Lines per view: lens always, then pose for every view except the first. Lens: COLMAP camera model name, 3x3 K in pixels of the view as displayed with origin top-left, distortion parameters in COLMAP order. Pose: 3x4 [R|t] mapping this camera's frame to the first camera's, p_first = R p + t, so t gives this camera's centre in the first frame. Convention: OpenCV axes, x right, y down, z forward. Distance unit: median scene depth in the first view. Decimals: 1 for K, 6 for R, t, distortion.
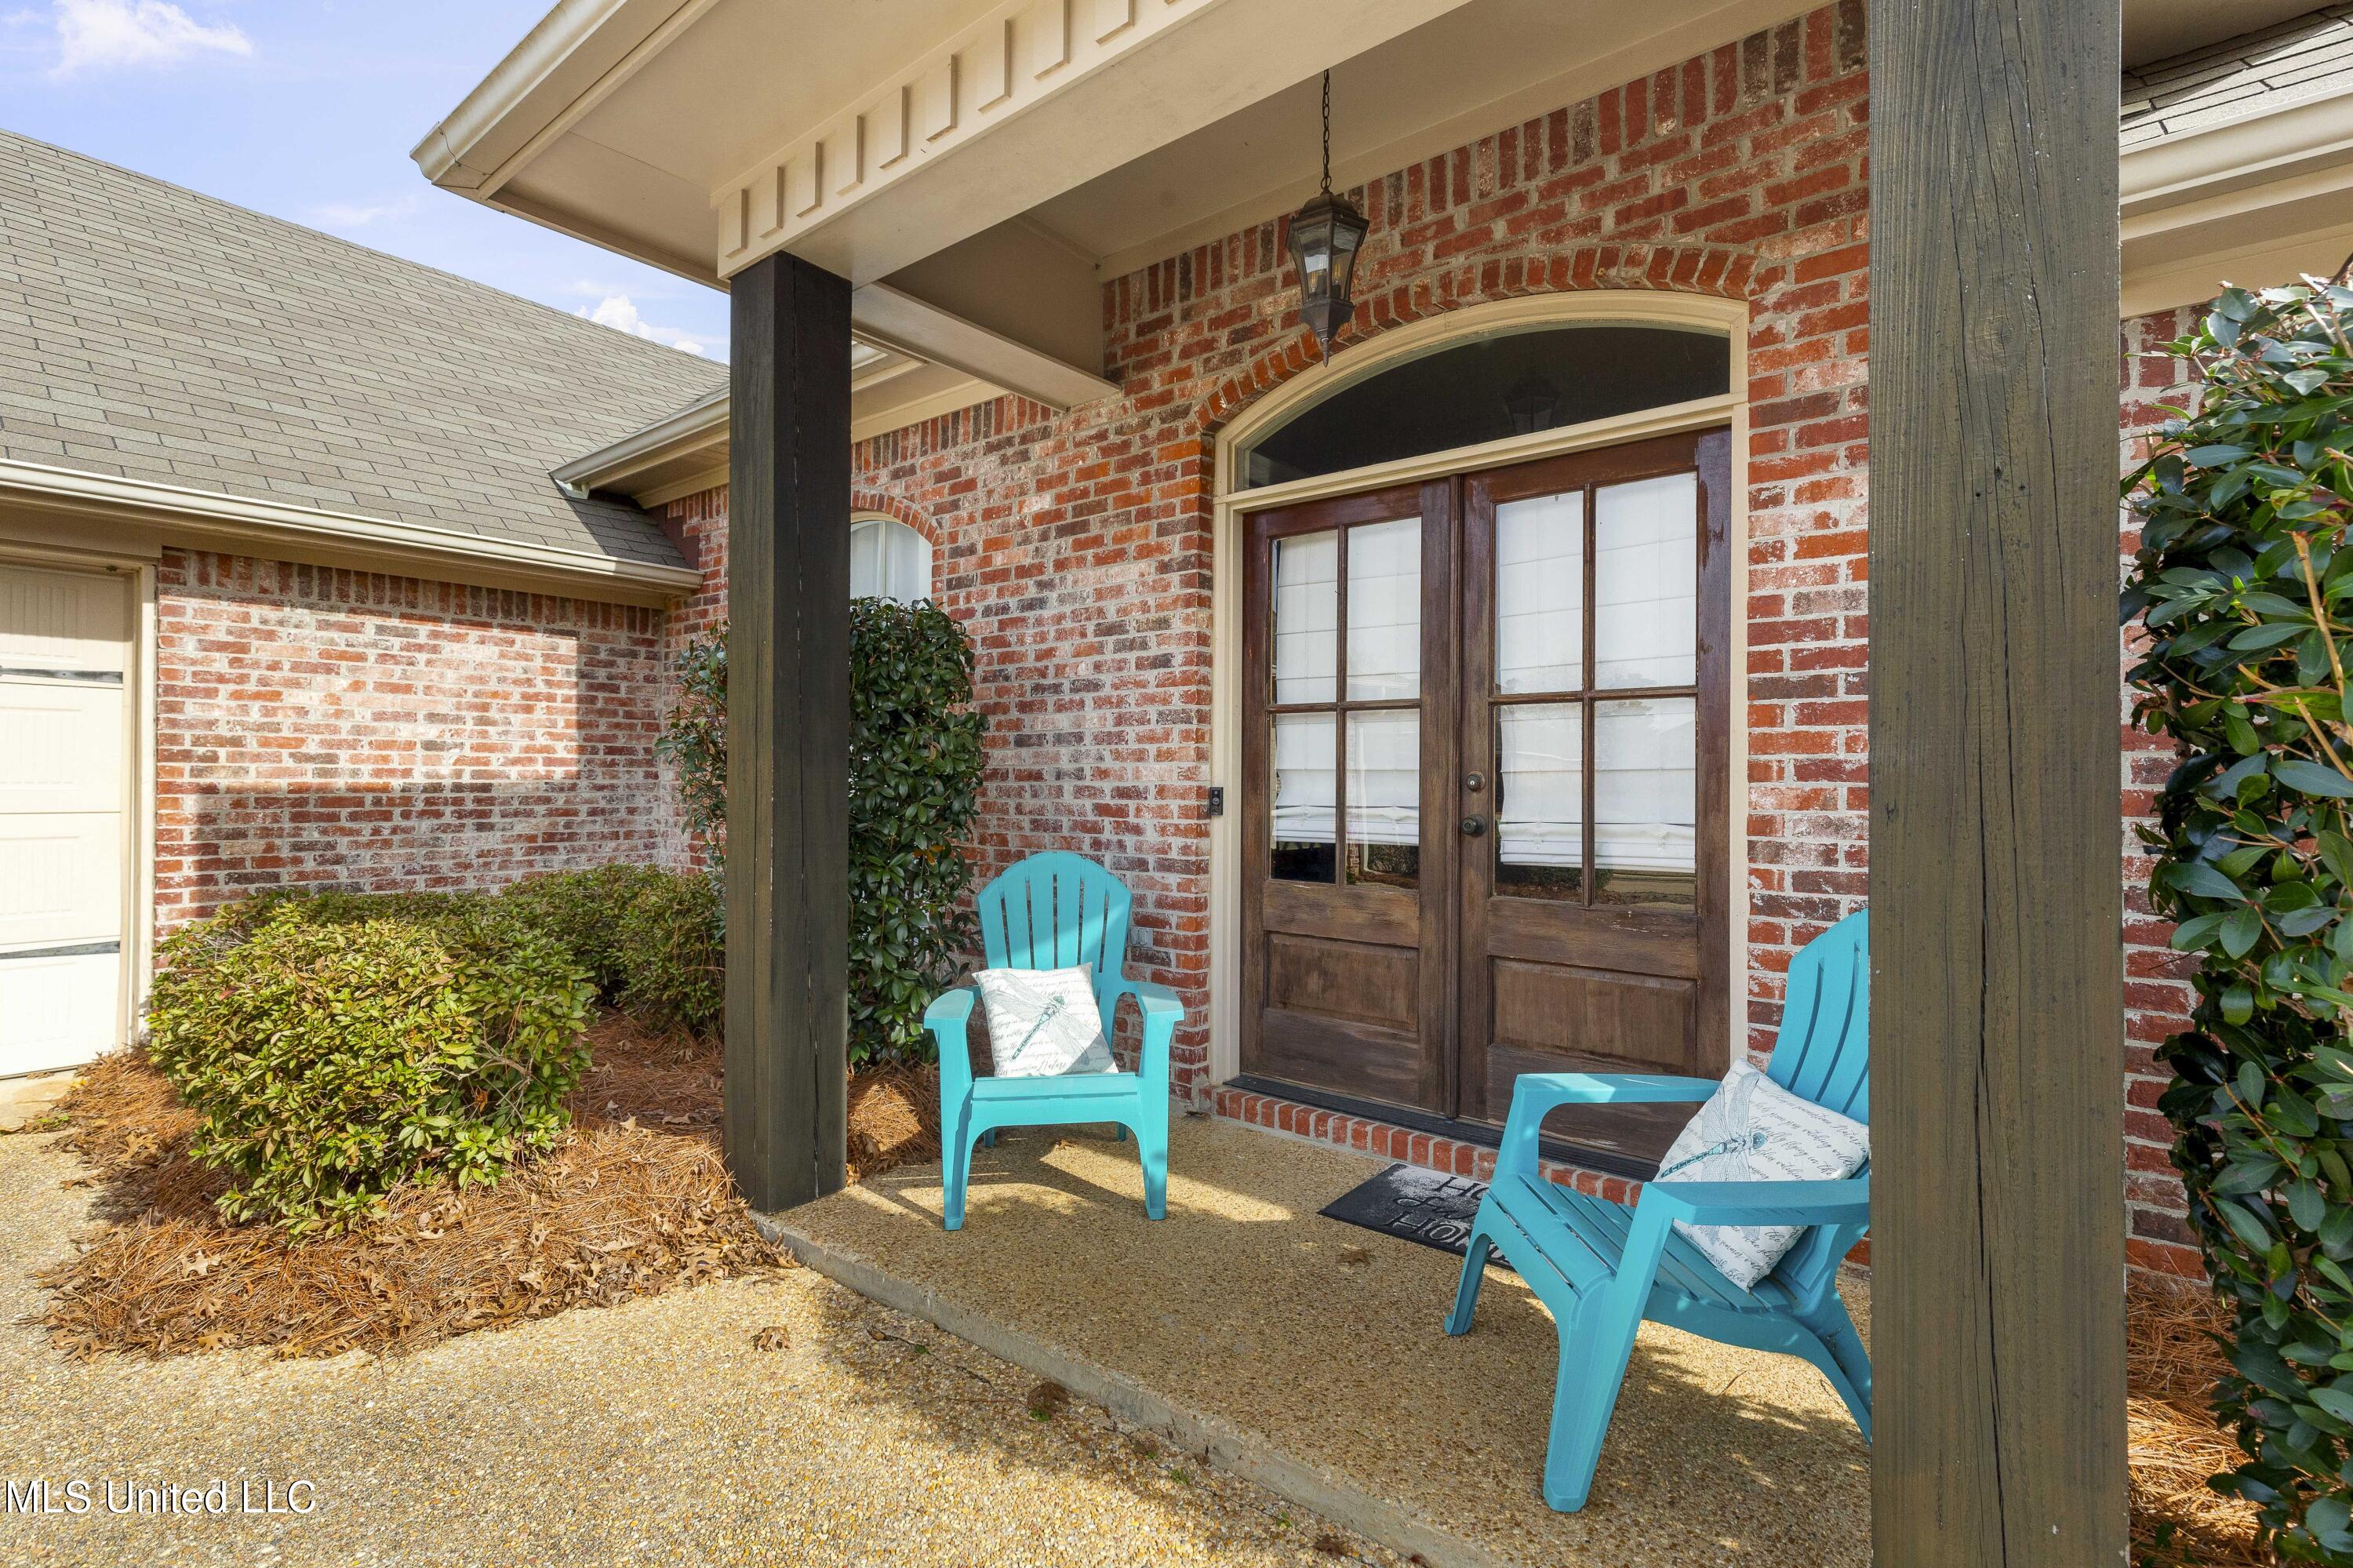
lens RADIAL K [[1060.0, 0, 1182.2], [0, 1060.0, 774.6], [0, 0, 1]] dist [0.003680, 0.000033]
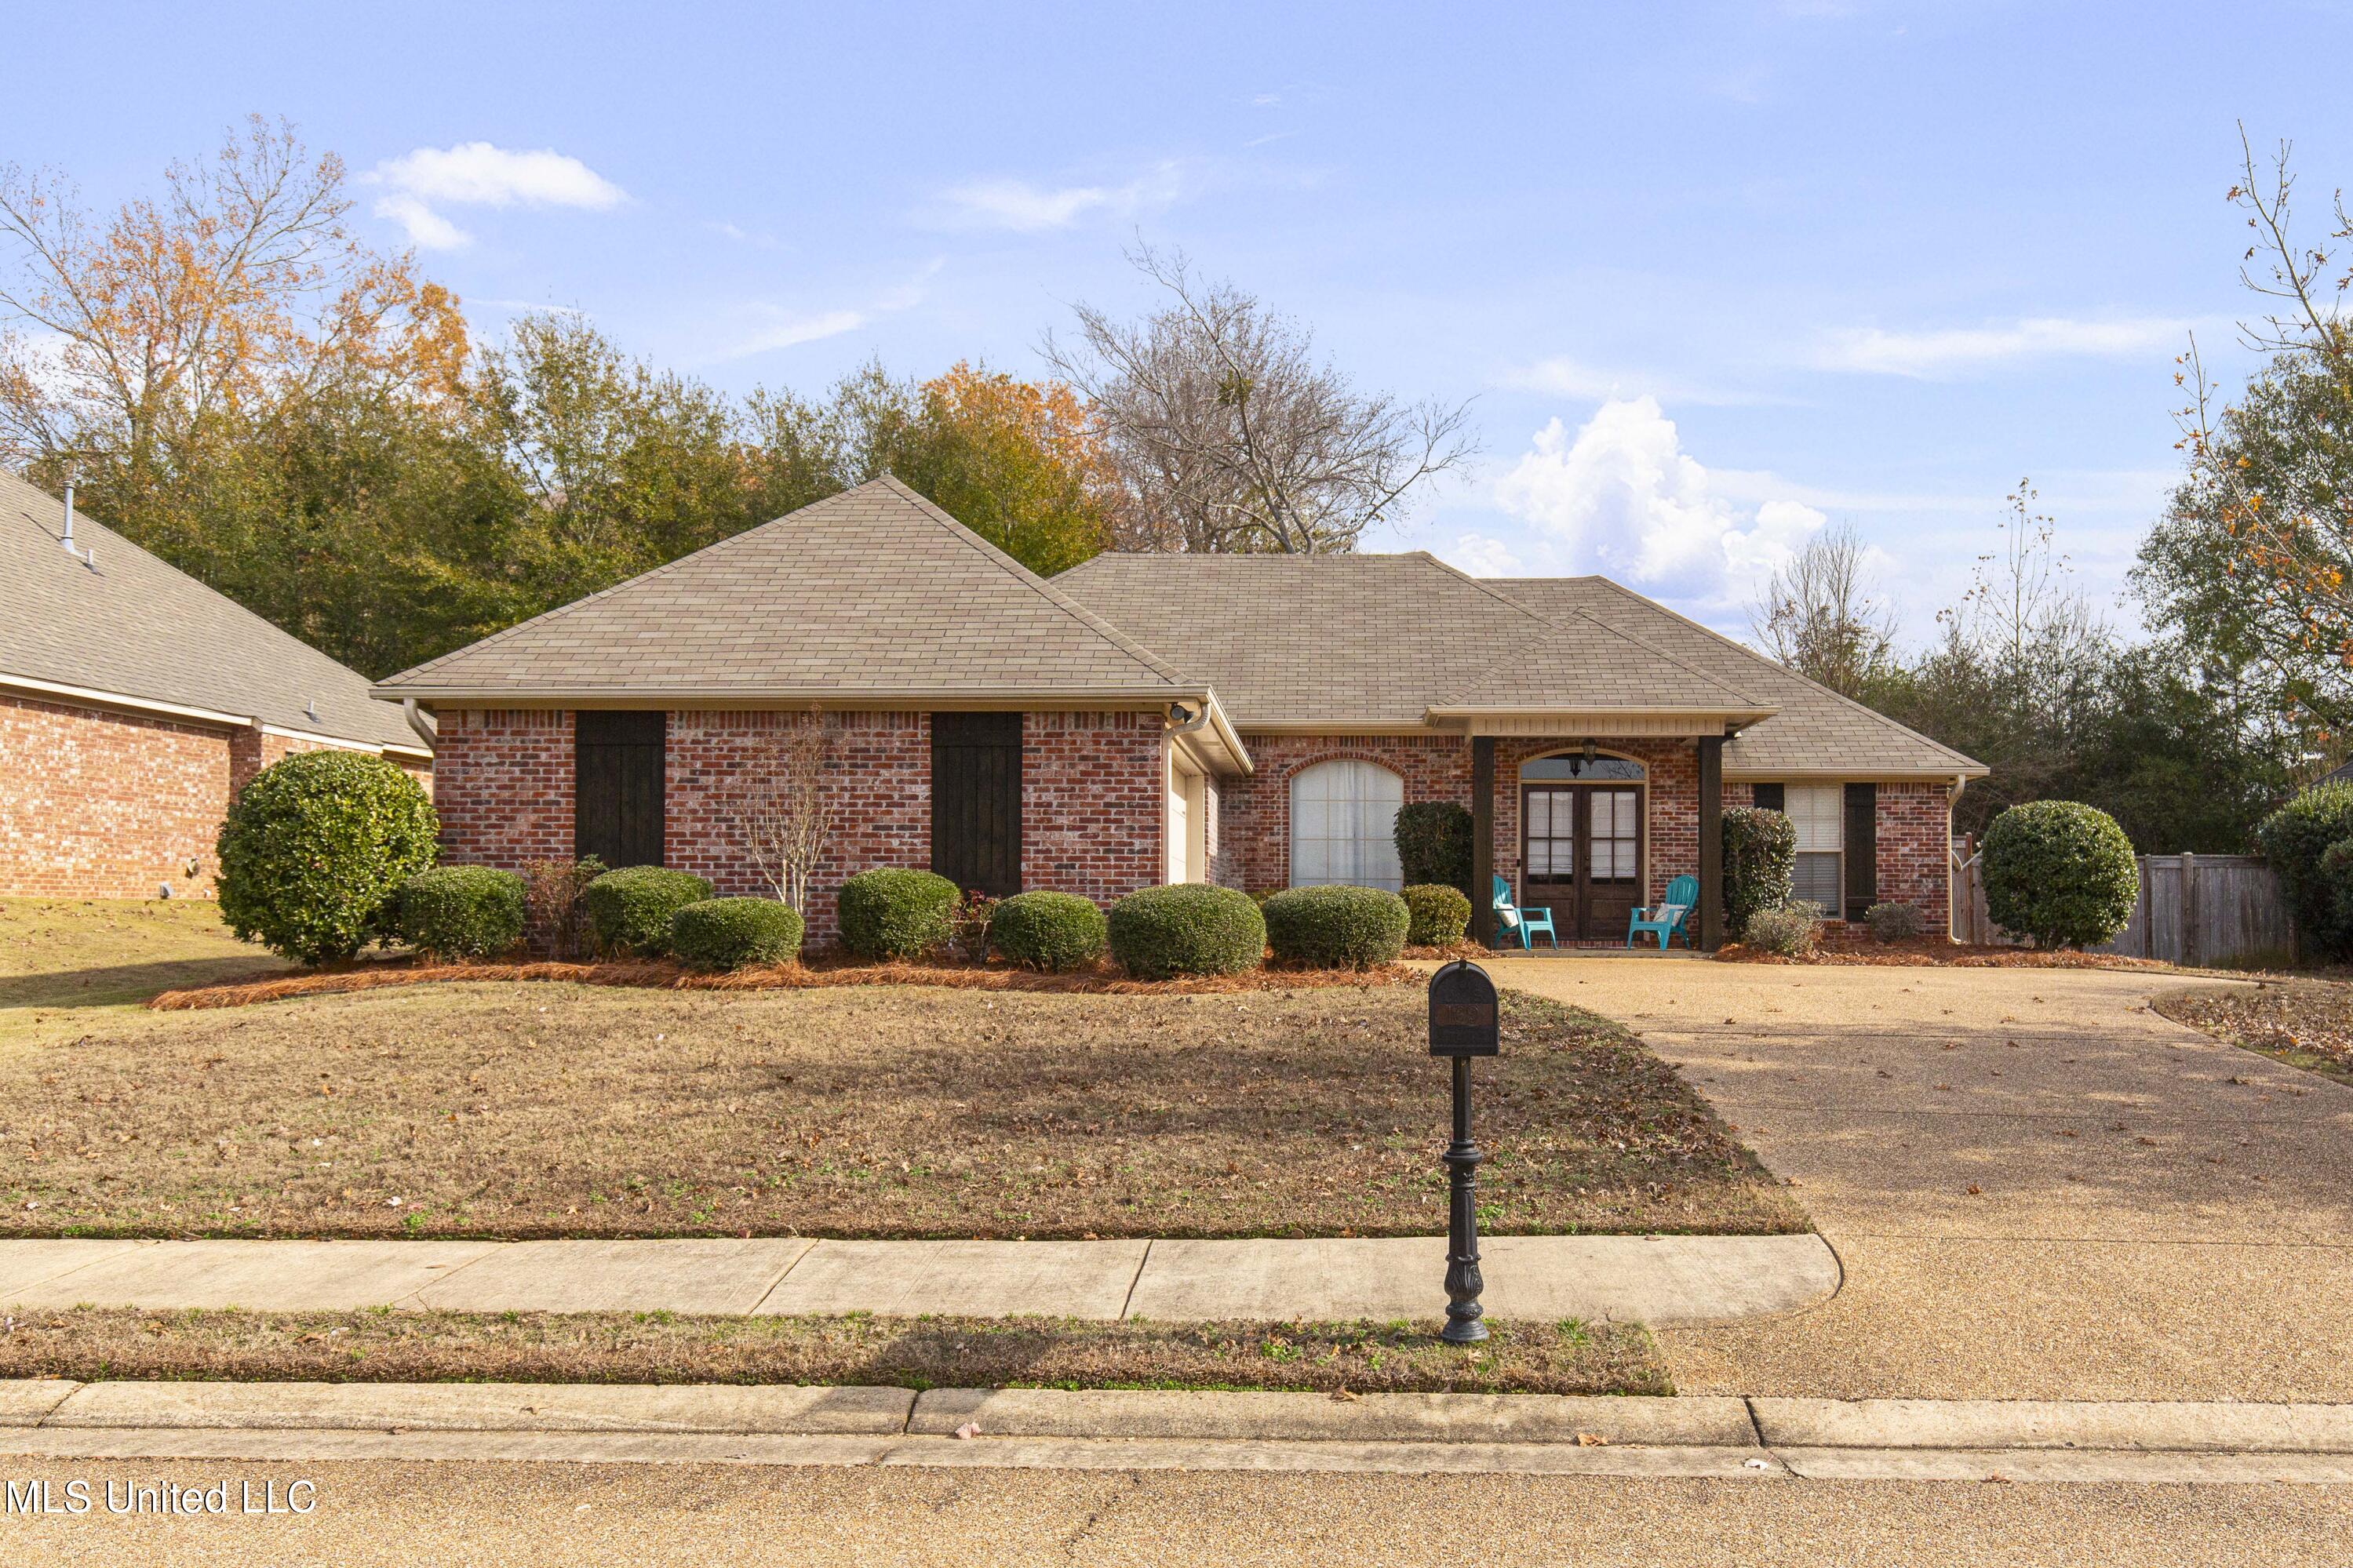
lens RADIAL K [[1798.4, 0, 1300.3], [0, 1798.4, 903.5], [0, 0, 1]] dist [0.004138, -0.004012]
pose [[0.800242, 0.003300, 0.599669, -4.067944], [-0.004282, 0.999991, 0.000211, 0.158476], [-0.599663, -0.002736, 0.800248, -3.334753]]
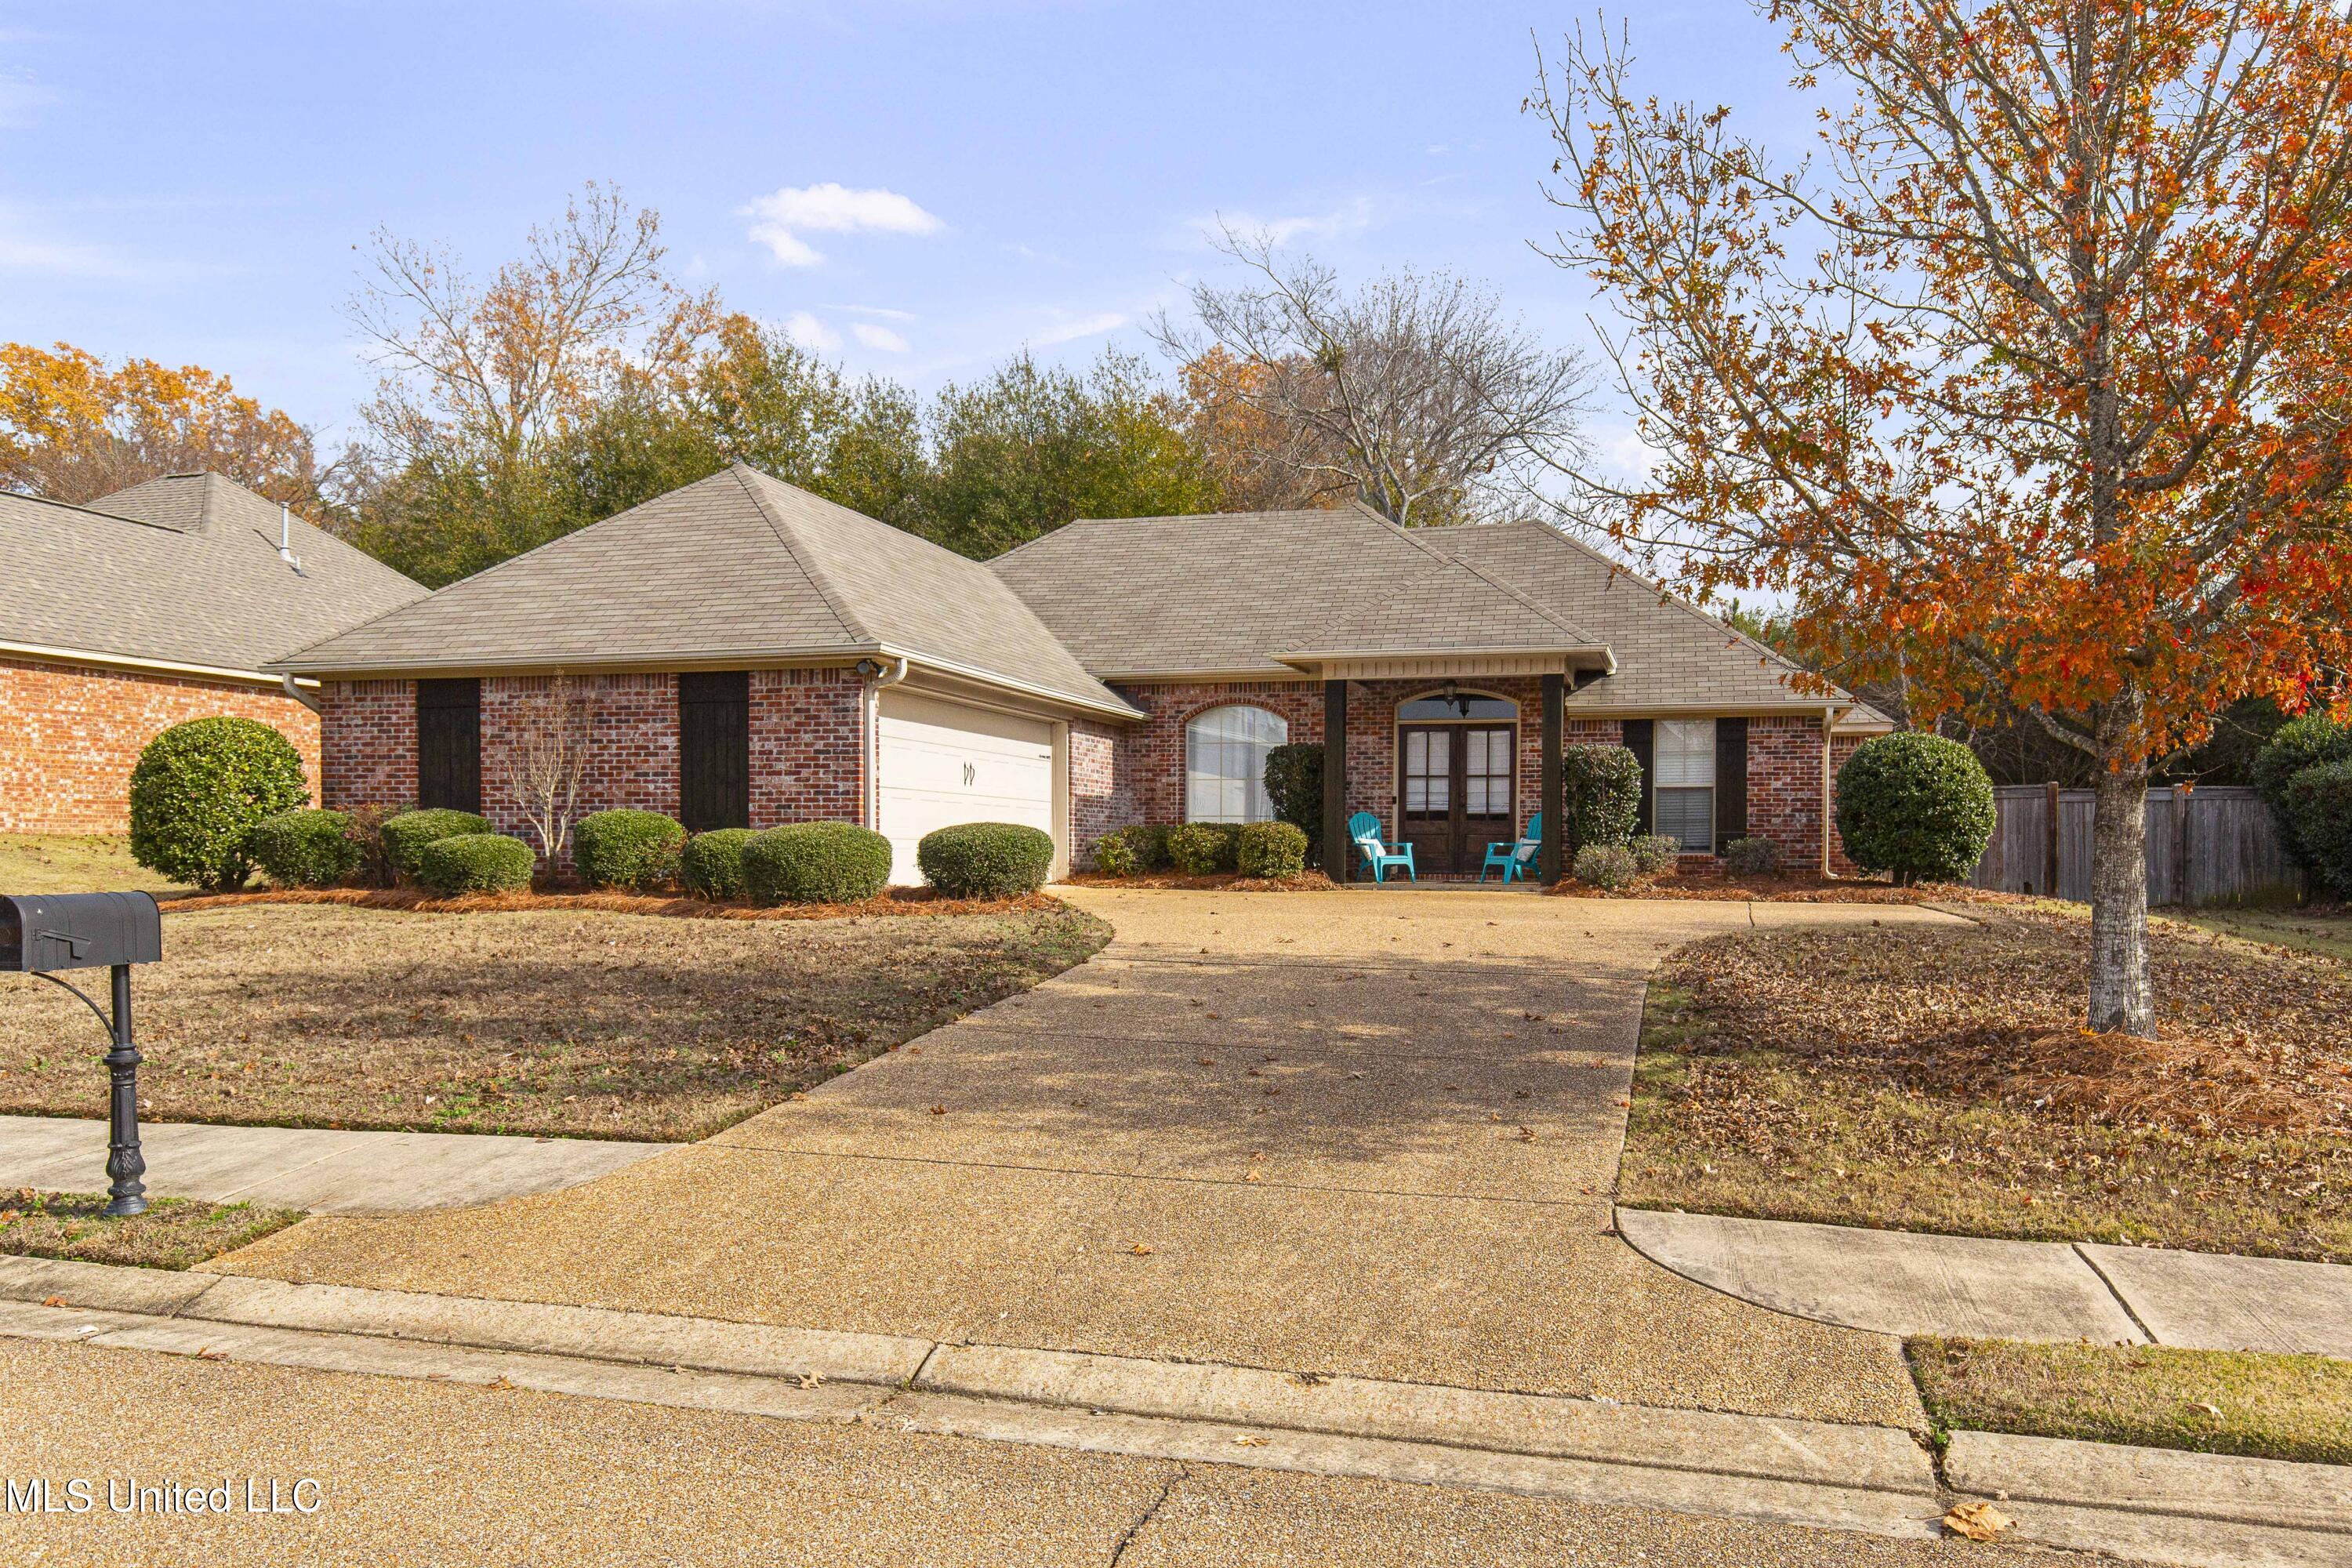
lens RADIAL K [[1658.2, 0, 1224.2], [0, 1658.2, 899.9], [0, 0, 1]] dist [0.000858, -0.001432]
pose [[0.920836, -0.012390, 0.389753, -2.736120], [-0.002557, 0.999282, 0.037807, 0.152736], [-0.389942, -0.035811, 0.920143, -4.084505]]
